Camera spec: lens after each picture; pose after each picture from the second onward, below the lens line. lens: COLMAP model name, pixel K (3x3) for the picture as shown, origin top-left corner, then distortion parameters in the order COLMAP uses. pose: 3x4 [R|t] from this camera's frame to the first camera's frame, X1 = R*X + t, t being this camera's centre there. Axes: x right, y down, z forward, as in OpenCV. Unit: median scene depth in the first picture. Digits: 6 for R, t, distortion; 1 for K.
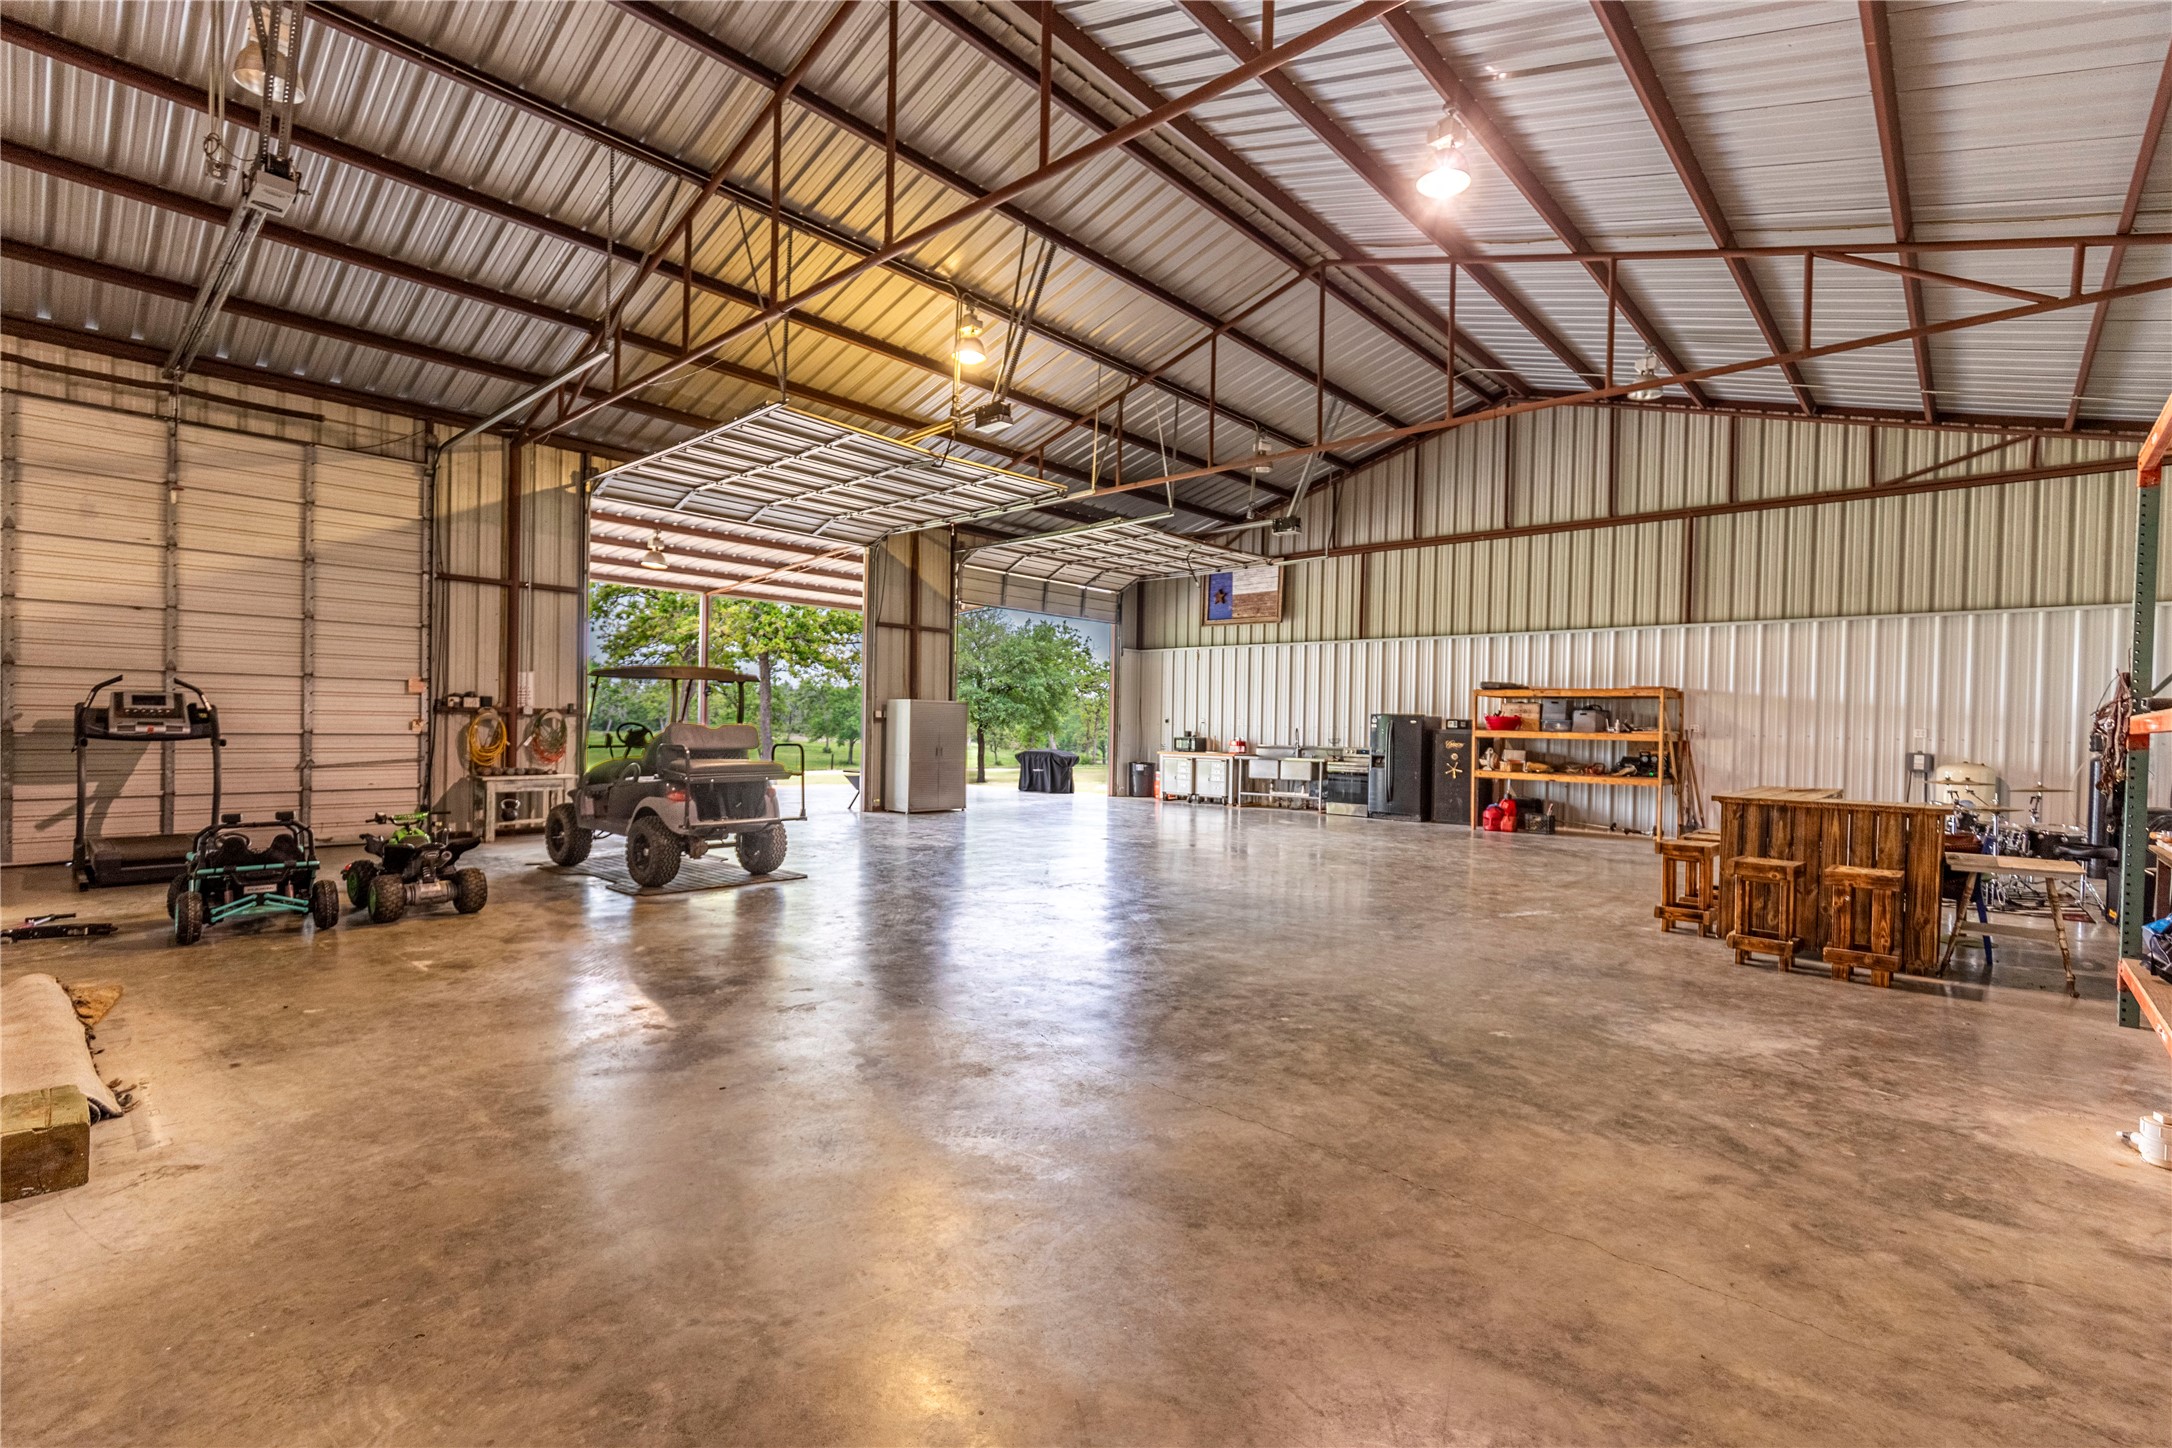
lens RADIAL K [[991.0, 0, 1079.4], [0, 991.0, 727.0], [0, 0, 1]] dist [0.004596, 0.000241]
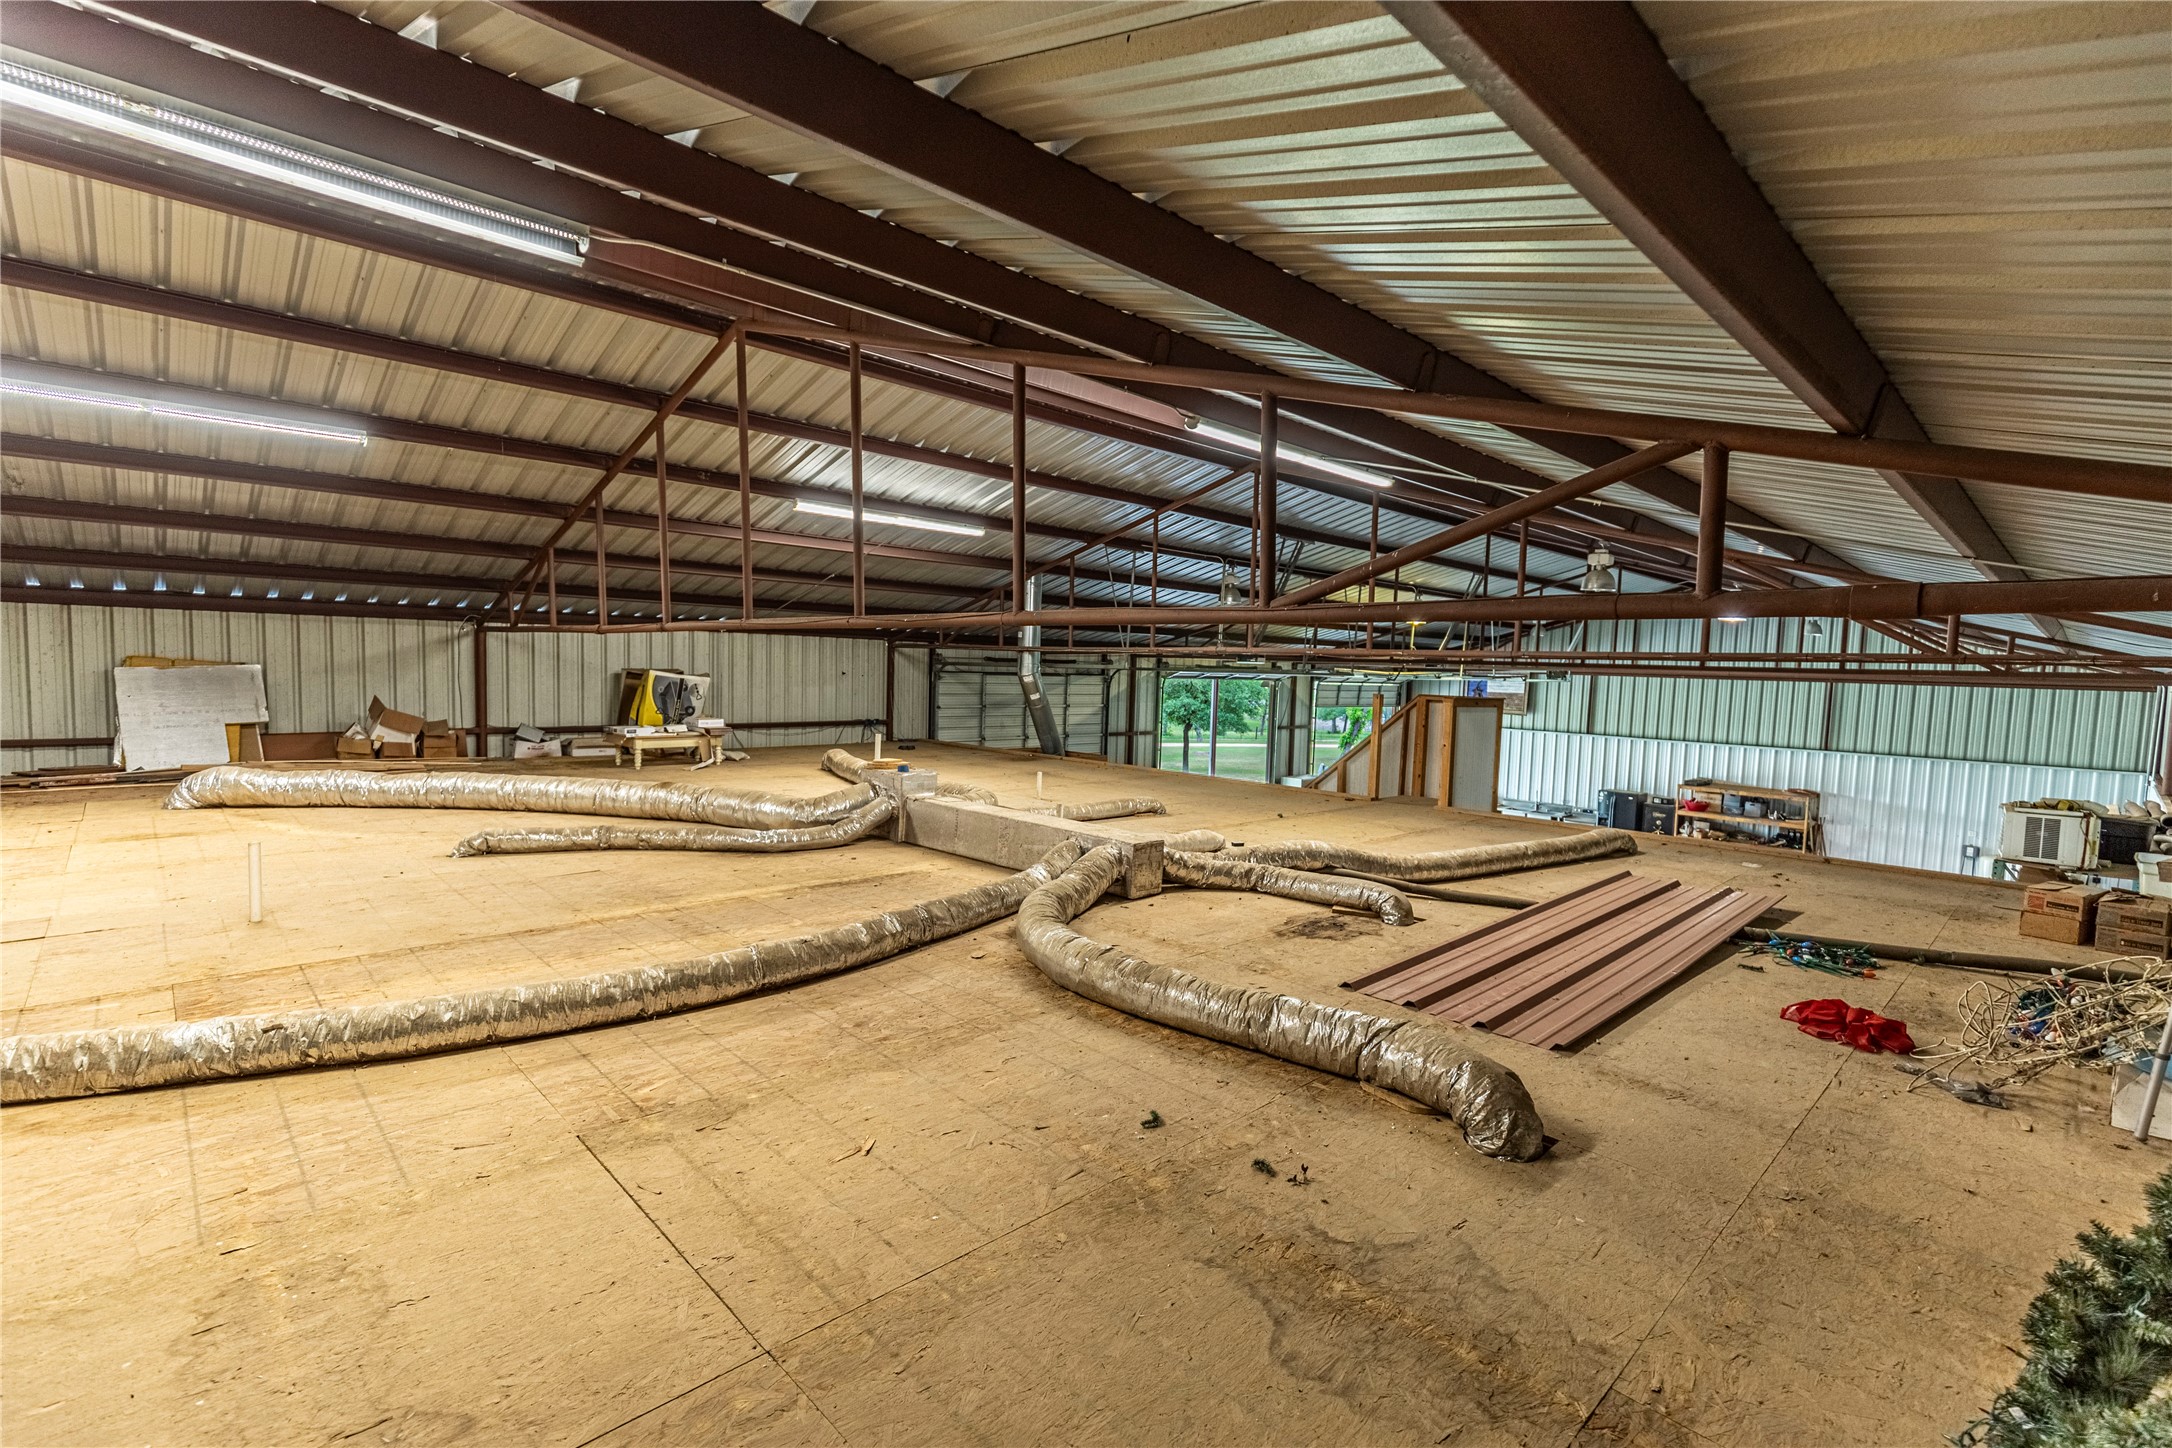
lens RADIAL K [[991.0, 0, 1089.0], [0, 991.0, 736.8], [0, 0, 1]] dist [0.004596, 0.000241]
pose [[0.997950, 0.017824, -0.061467, -0.438179], [-0.013750, 0.997720, 0.066079, -0.207119], [0.062505, -0.065098, 0.995919, -0.613942]]
